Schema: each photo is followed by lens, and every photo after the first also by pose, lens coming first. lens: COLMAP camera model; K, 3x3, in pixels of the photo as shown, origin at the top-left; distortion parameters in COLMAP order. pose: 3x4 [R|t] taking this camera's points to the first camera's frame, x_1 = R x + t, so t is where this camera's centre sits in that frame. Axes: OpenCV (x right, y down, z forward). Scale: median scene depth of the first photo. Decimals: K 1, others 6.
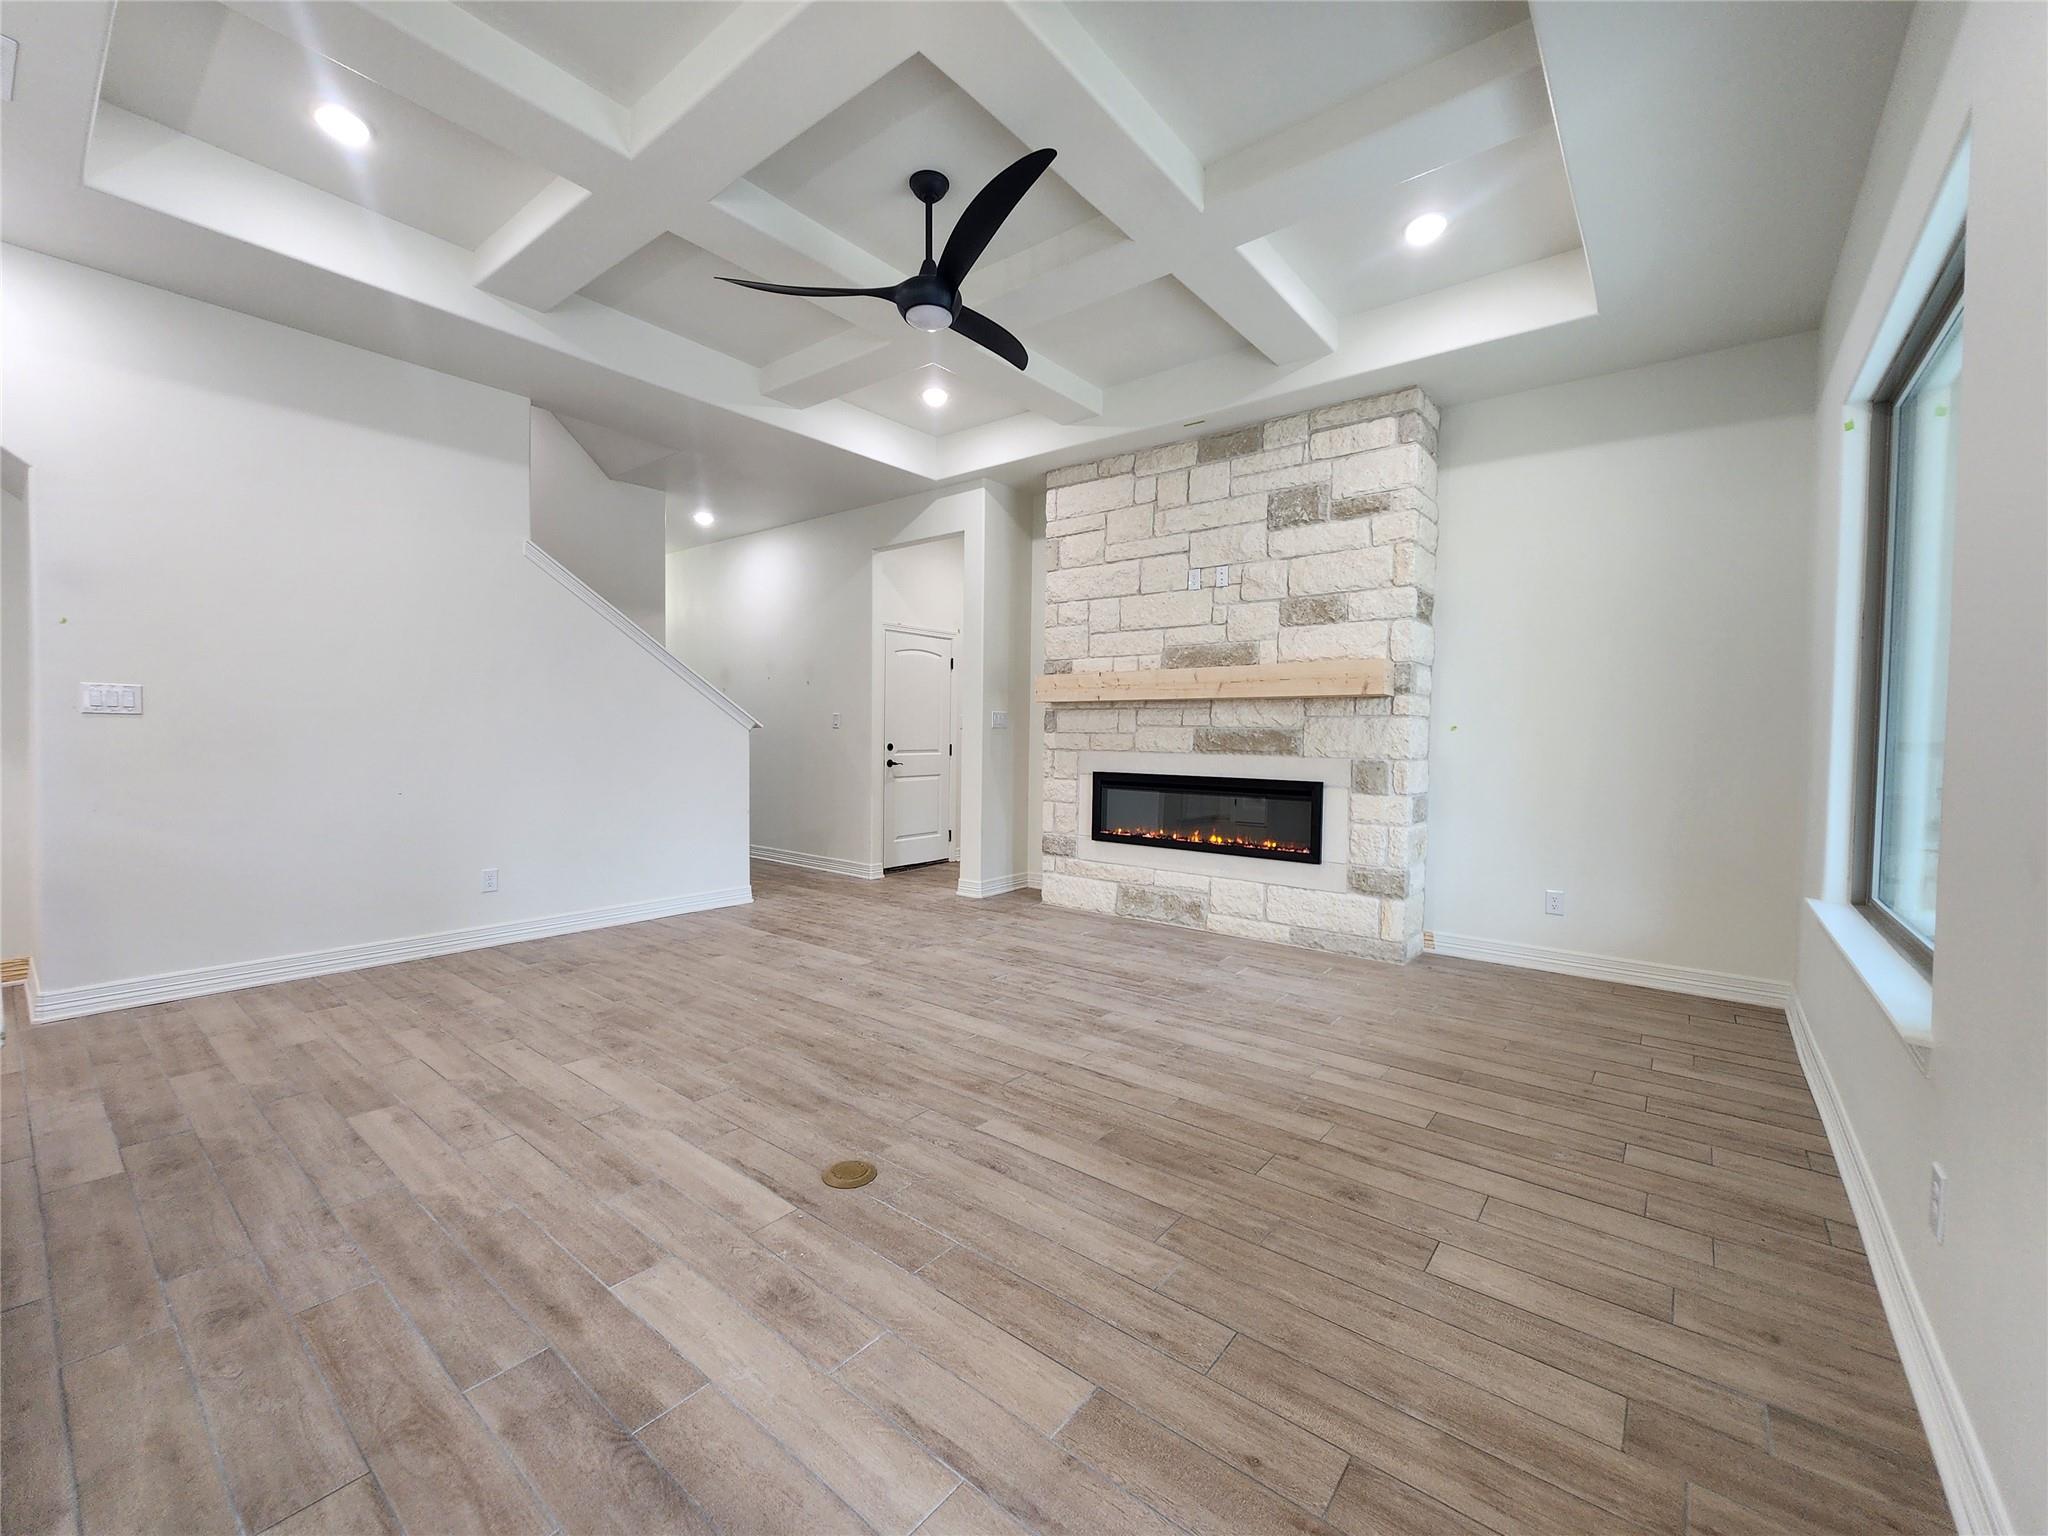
lens RADIAL K [[836.4, 0, 1011.0], [0, 836.4, 763.8], [0, 0, 1]] dist [0.000193, 0.000521]
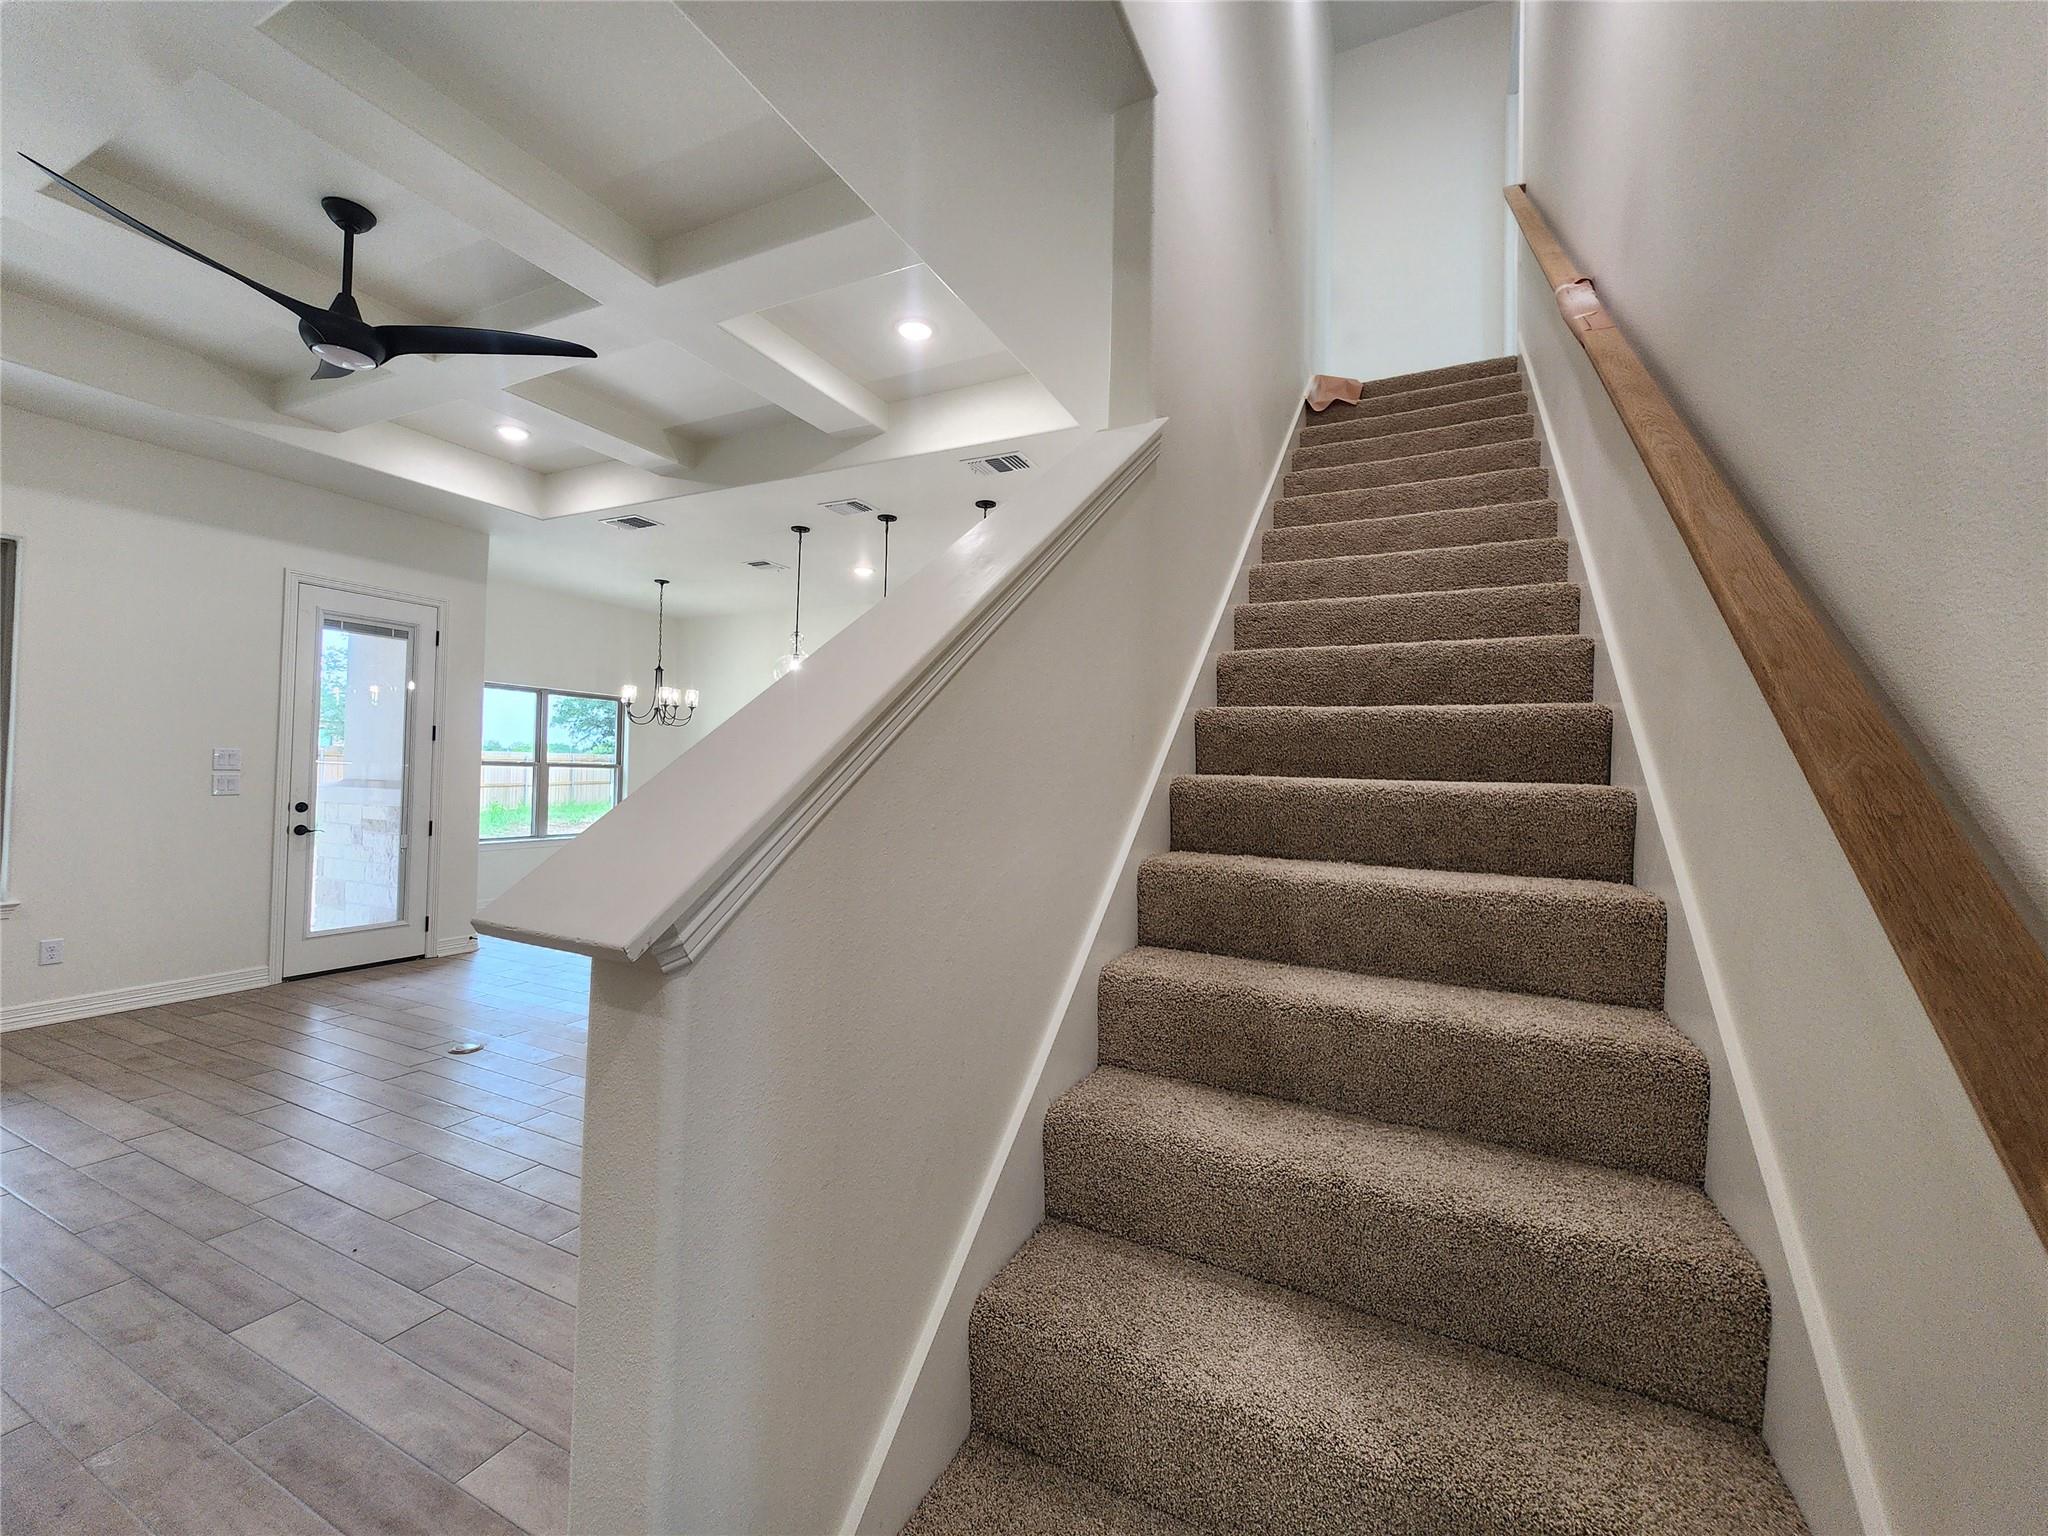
lens RADIAL K [[836.4, 0, 1013.1], [0, 836.4, 758.7], [0, 0, 1]] dist [0.000193, 0.000521]
pose [[-0.973826, -0.040069, -0.223734, -0.433299], [-0.043619, 0.998988, 0.010944, -0.091438], [0.223069, 0.020417, -0.974589, 1.428656]]
